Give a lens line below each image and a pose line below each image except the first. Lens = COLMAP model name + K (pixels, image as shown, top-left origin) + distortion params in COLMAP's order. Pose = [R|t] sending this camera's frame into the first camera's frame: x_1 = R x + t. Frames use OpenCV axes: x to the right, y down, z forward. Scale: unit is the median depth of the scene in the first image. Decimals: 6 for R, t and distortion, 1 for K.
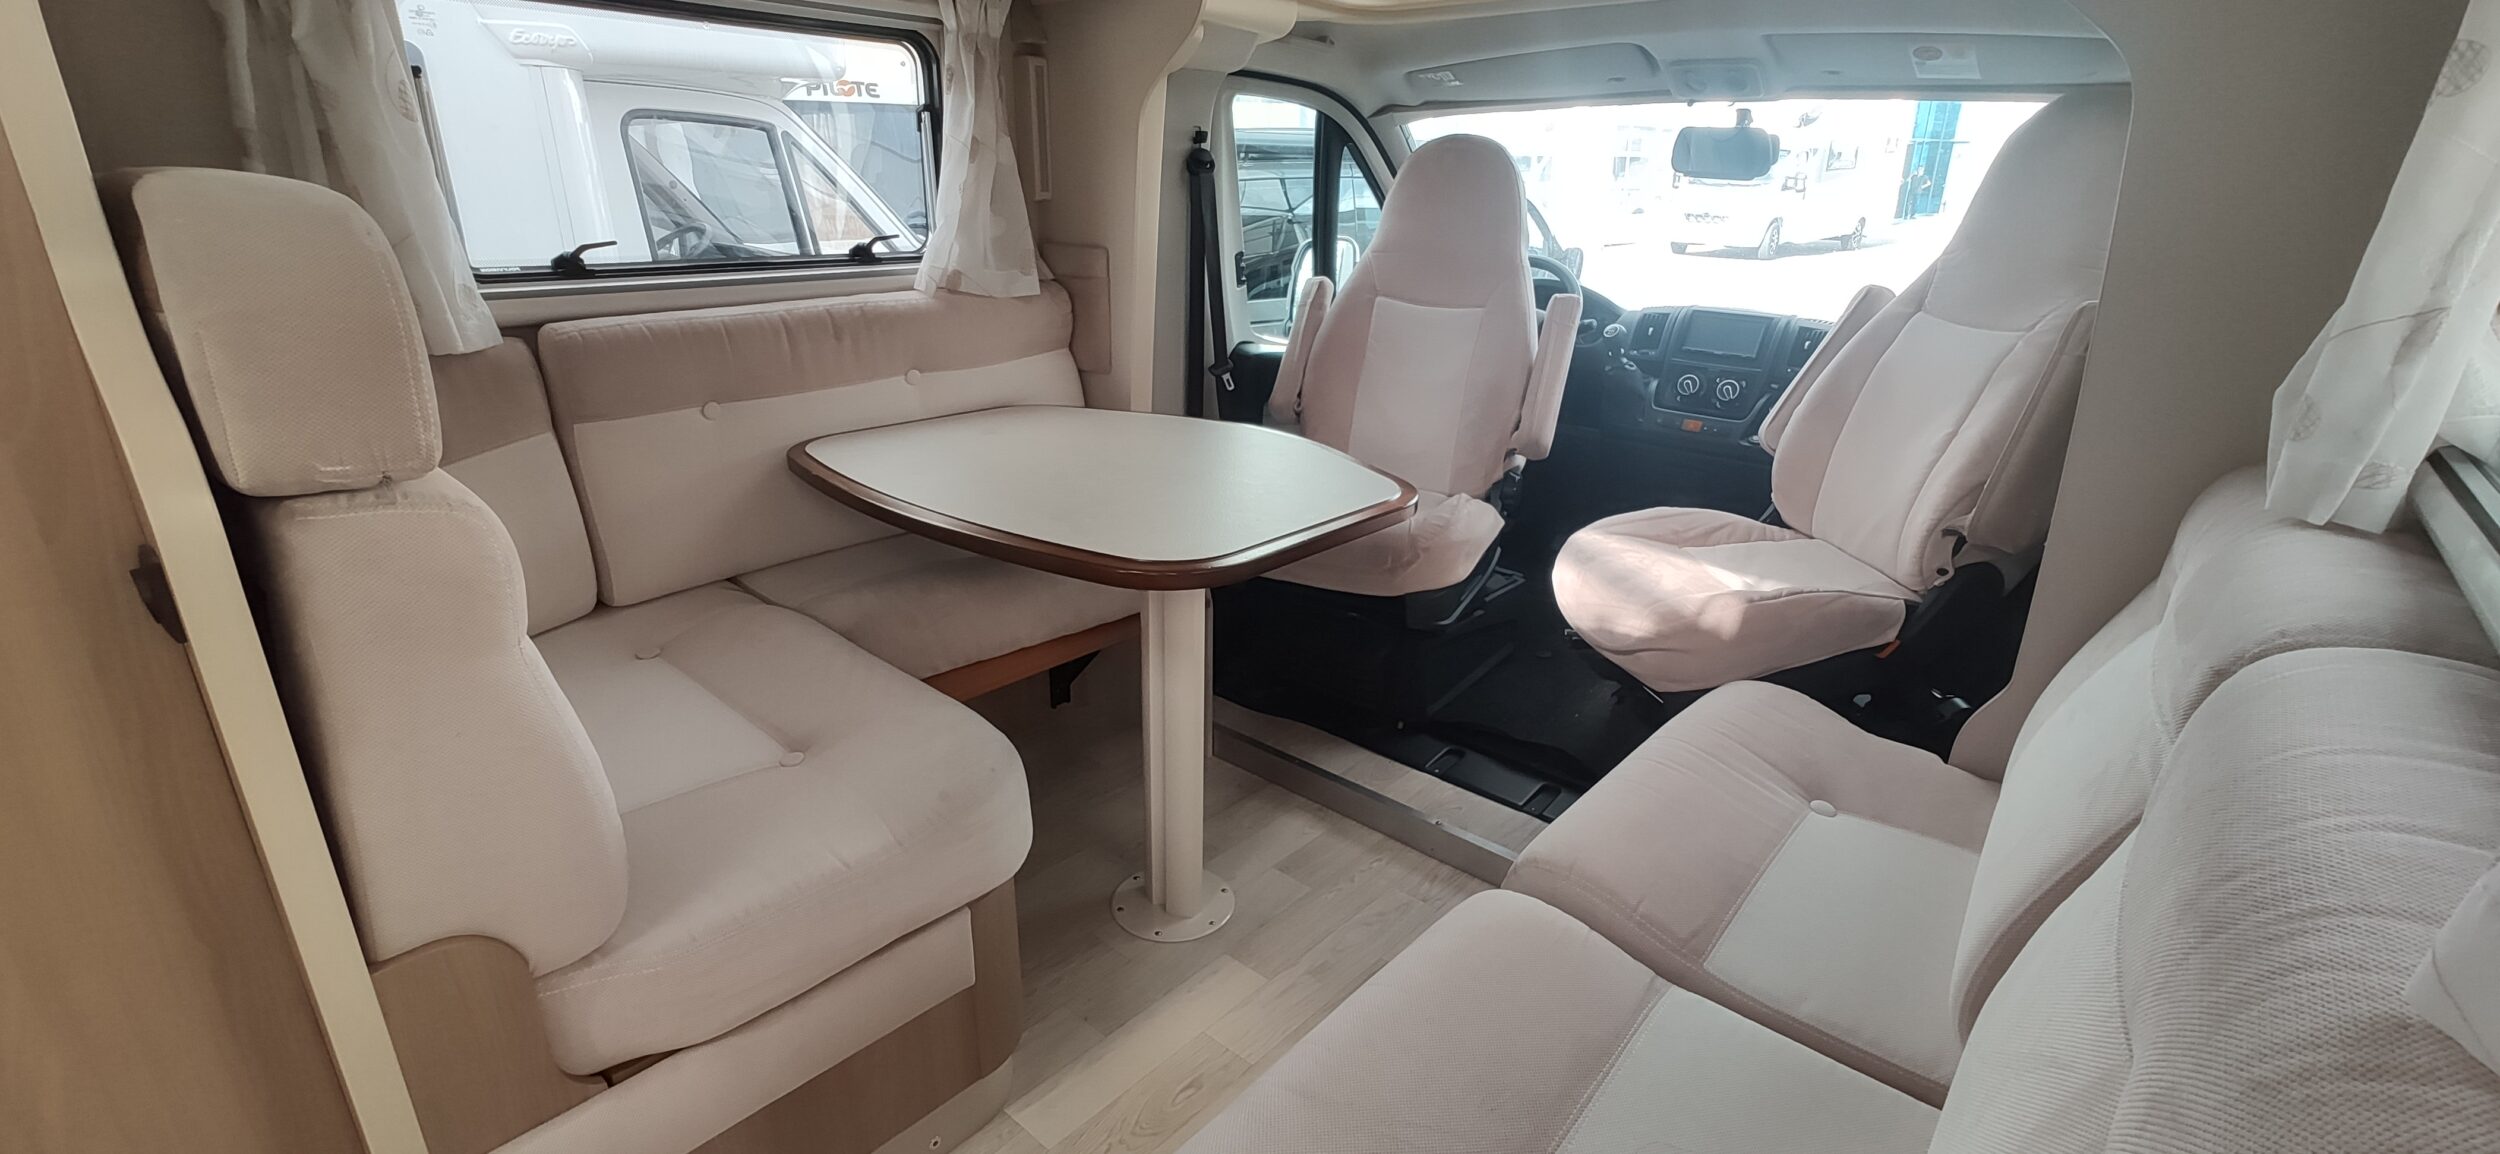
lens RADIAL K [[1098.5, 0, 1262.0], [0, 1098.5, 580.6], [0, 0, 1]] dist [-0.042126, 0.034558]
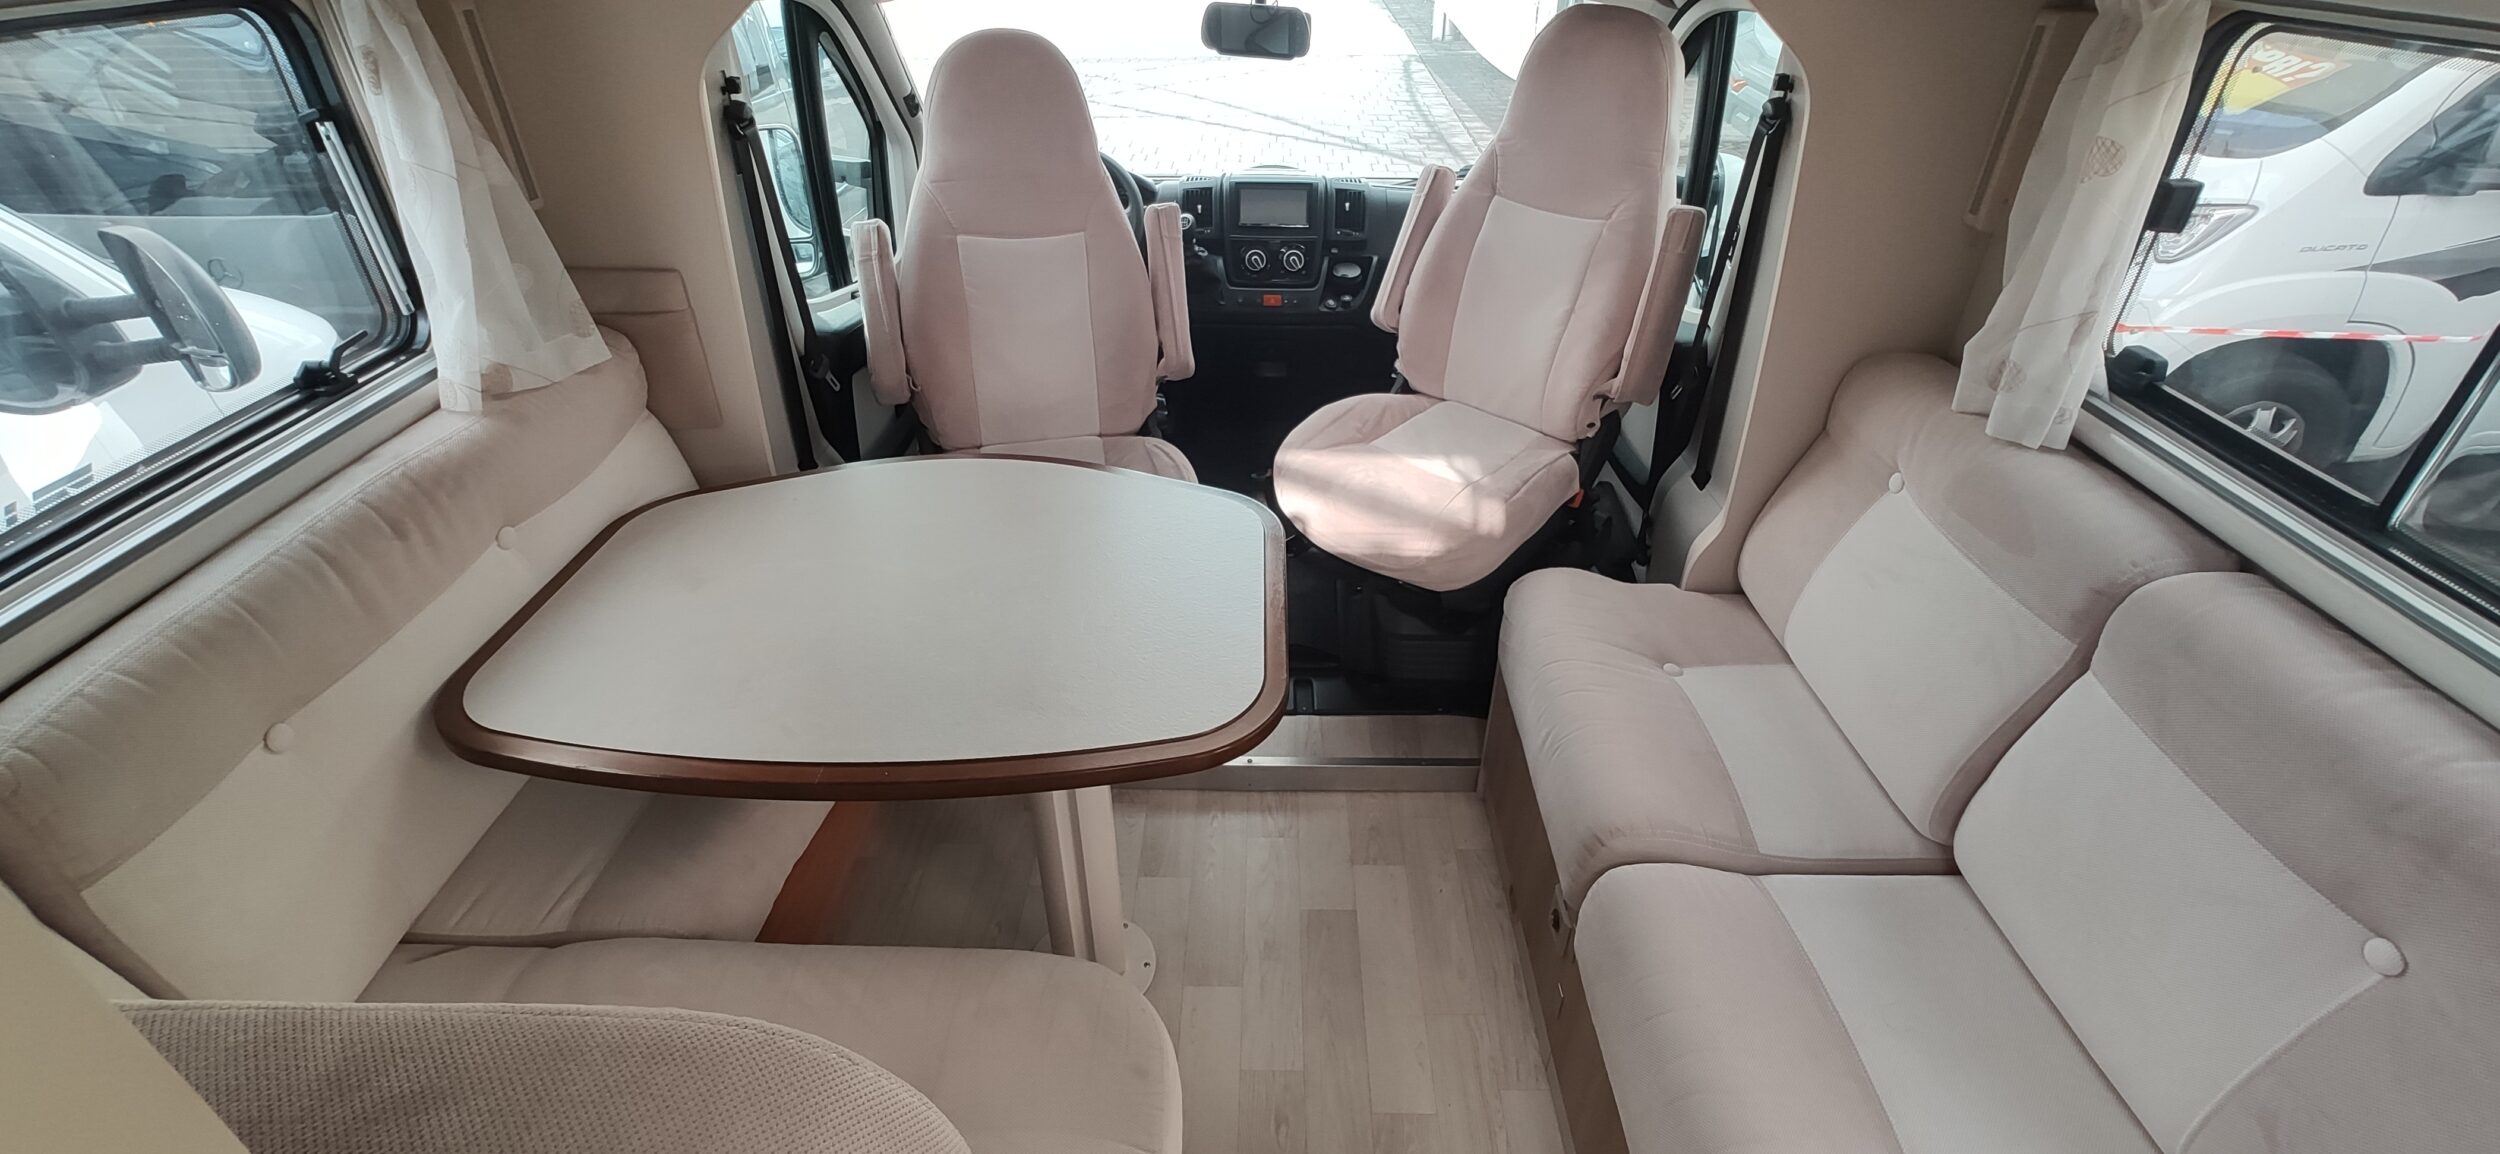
lens RADIAL K [[1098.5, 0, 1262.0], [0, 1098.5, 580.6], [0, 0, 1]] dist [-0.042126, 0.034558]
pose [[0.761361, -0.367713, 0.533964, -0.341405], [0.234875, 0.924093, 0.301474, -0.262259], [-0.604288, -0.104116, 0.789934, 0.176667]]
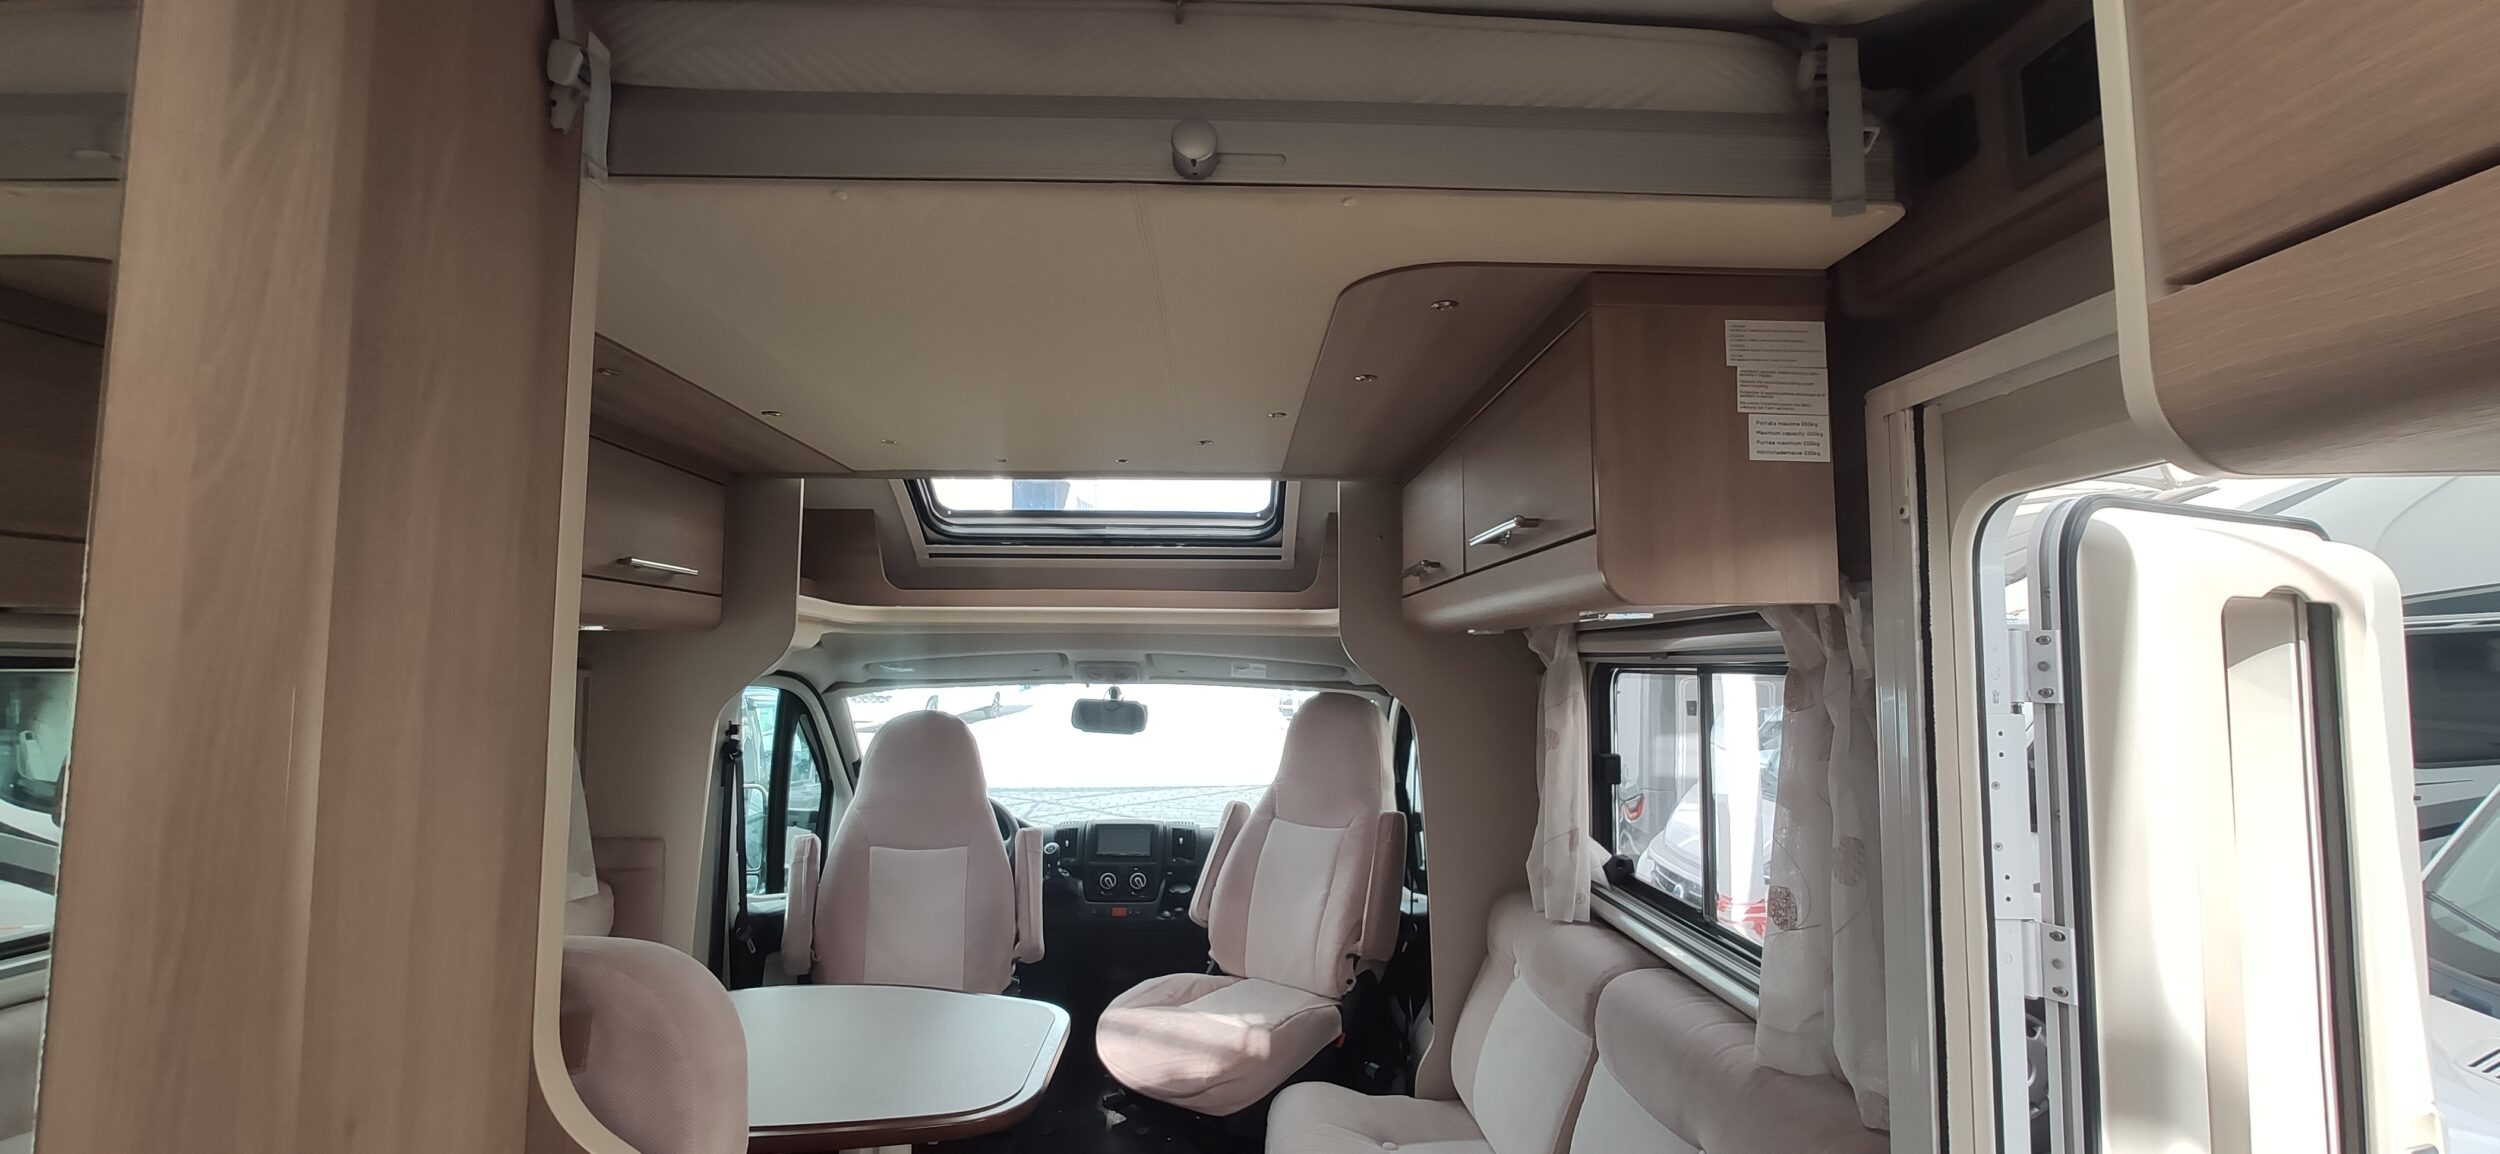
lens RADIAL K [[1098.5, 0, 1262.0], [0, 1098.5, 580.6], [0, 0, 1]] dist [-0.042126, 0.034558]
pose [[0.732200, 0.030545, 0.680404, -0.485067], [0.249188, 0.917717, -0.309357, -0.070527], [-0.633868, 0.396060, 0.664340, -0.183125]]
